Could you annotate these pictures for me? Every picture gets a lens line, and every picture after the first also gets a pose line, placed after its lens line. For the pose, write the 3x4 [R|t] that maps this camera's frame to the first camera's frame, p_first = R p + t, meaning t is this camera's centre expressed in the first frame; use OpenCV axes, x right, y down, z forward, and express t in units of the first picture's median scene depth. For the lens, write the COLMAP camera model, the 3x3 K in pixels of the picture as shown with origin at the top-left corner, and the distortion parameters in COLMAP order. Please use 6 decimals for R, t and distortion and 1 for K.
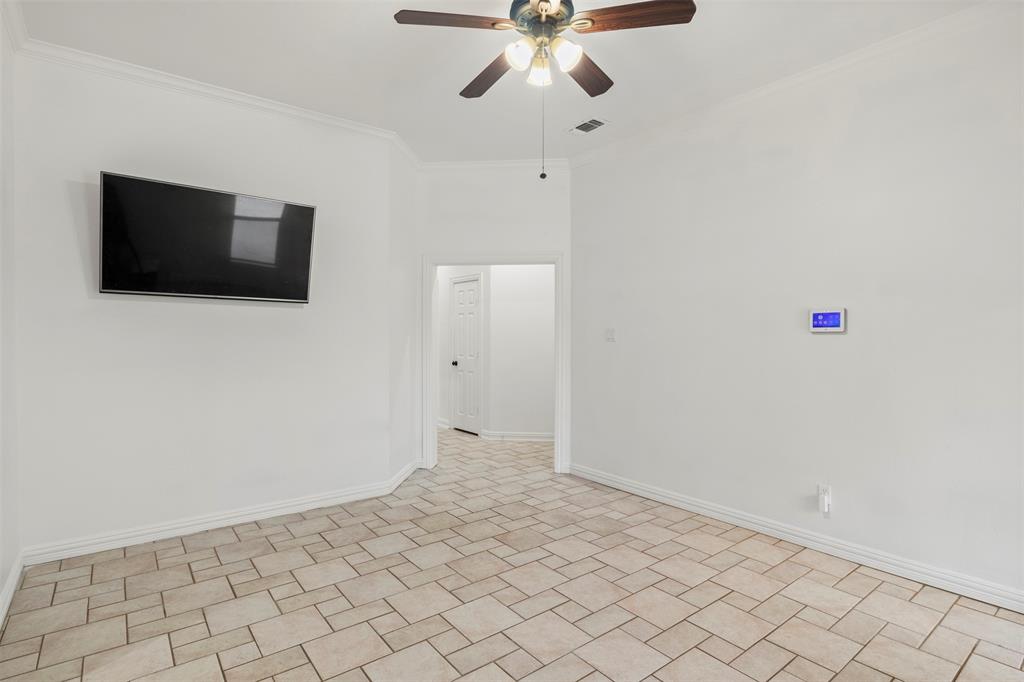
lens RADIAL K [[514.7, 0, 509.0], [0, 514.7, 341.8], [0, 0, 1]] dist [-0.016388, -0.002310]
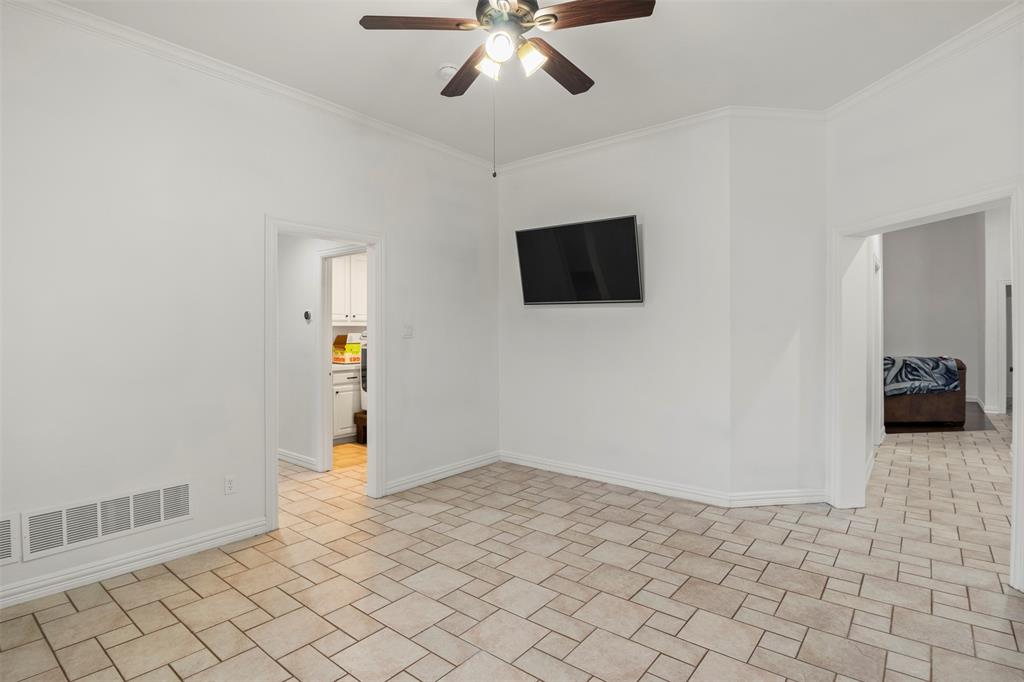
lens RADIAL K [[514.7, 0, 506.4], [0, 514.7, 335.8], [0, 0, 1]] dist [-0.016388, -0.002310]
pose [[0.219253, 0.005953, -0.975650, 0.683265], [-0.014239, 0.999894, 0.002901, -0.003001], [0.975564, 0.013256, 0.219314, 0.514872]]
